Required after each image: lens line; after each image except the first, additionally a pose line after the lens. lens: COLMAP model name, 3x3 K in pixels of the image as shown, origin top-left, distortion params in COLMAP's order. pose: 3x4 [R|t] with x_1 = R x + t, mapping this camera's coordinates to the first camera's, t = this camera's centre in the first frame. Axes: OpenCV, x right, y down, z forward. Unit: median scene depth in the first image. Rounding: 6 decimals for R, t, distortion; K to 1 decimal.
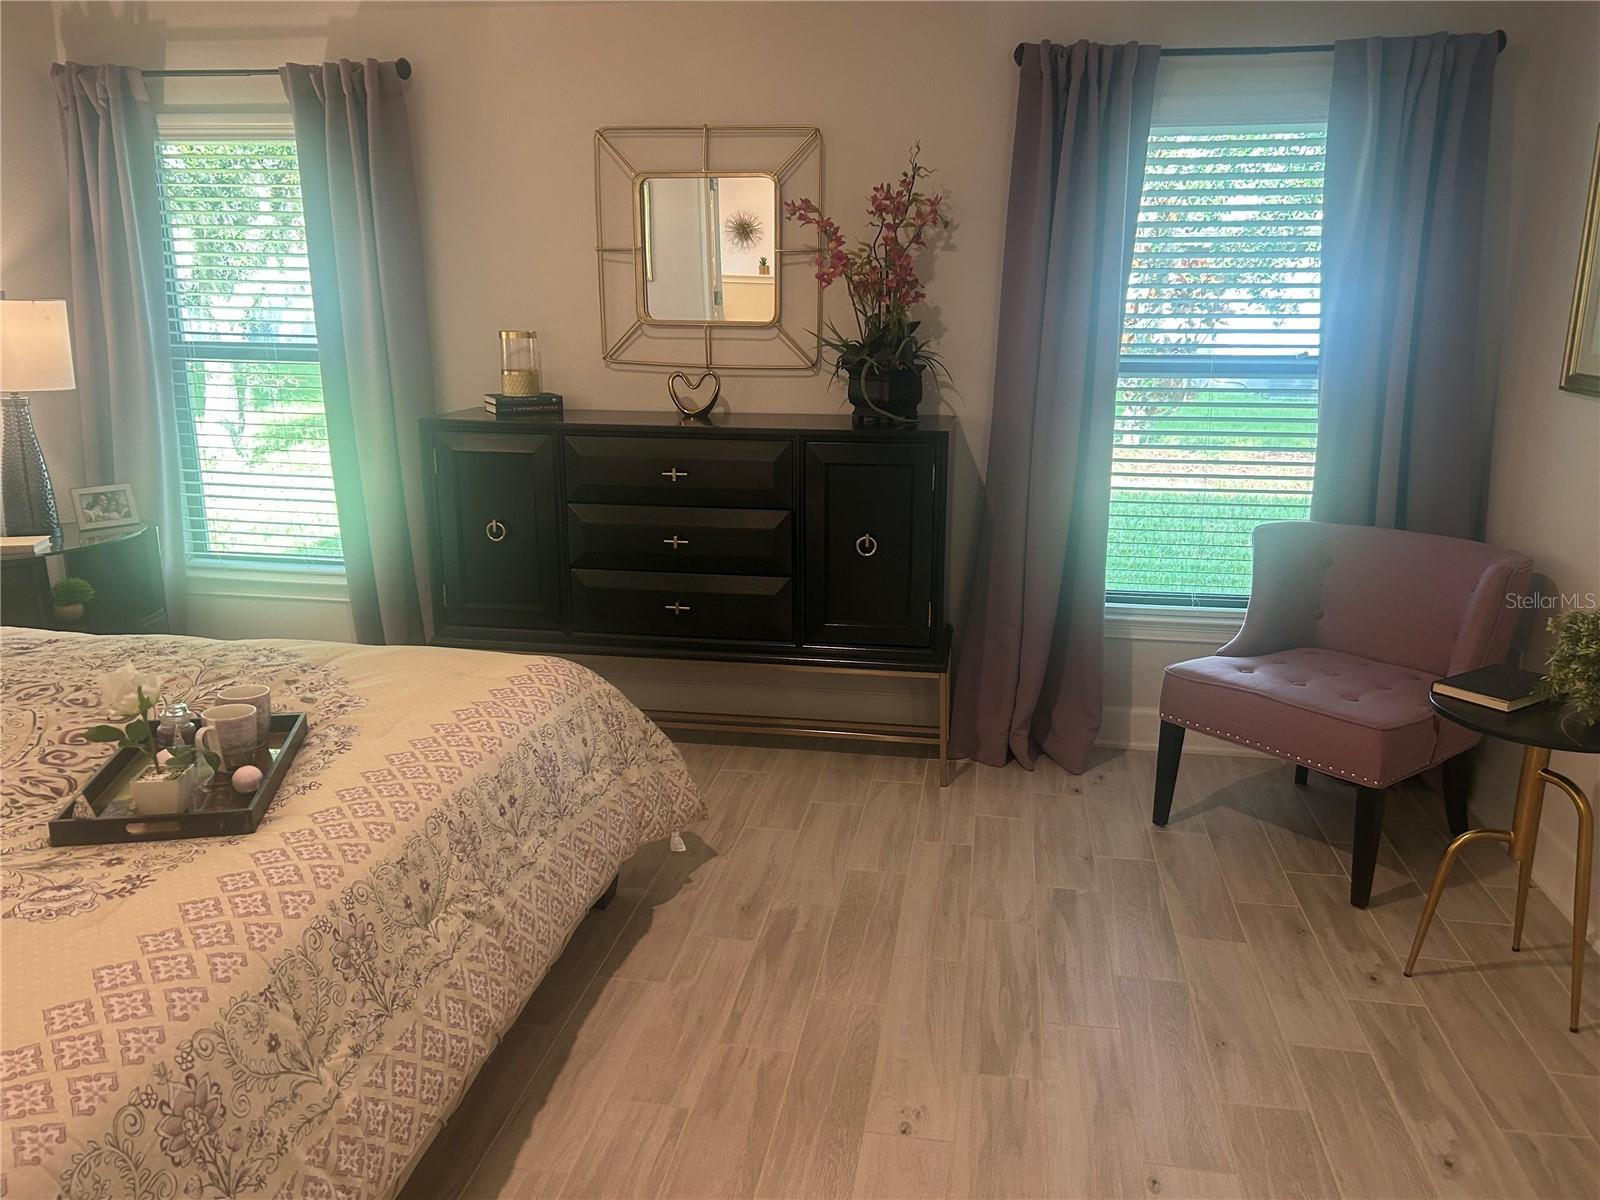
lens RADIAL K [[1209.9, 0, 800.0], [0, 1209.9, 600.0], [0, 0, 1]] dist [0.026029, -0.027700]
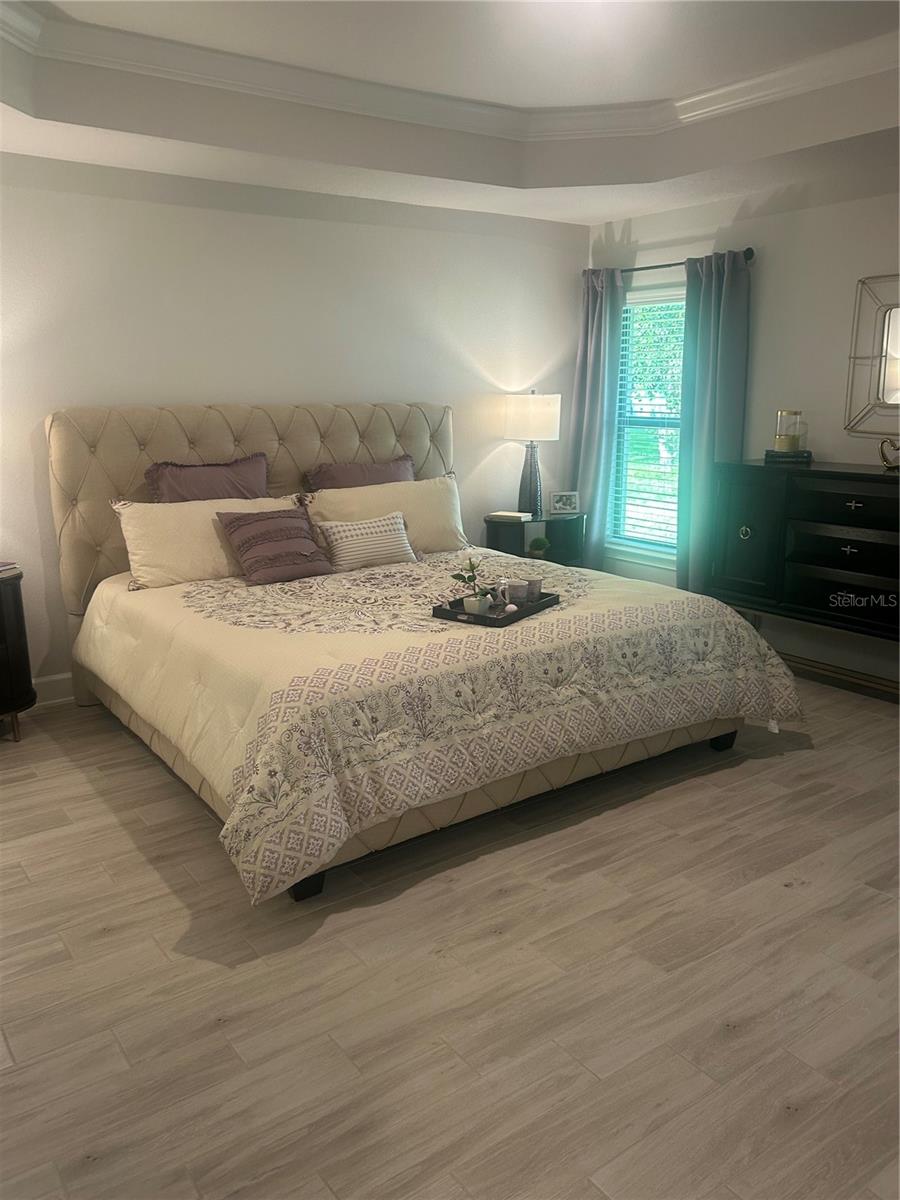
lens RADIAL K [[907.4, 0, 450.0], [0, 907.4, 600.0], [0, 0, 1]] dist [0.026029, -0.027700]
pose [[0.707271, 0.148740, -0.691118, 0.388277], [-0.160121, 0.985914, 0.048322, 0.042850], [0.688570, 0.076486, 0.721125, -0.173796]]
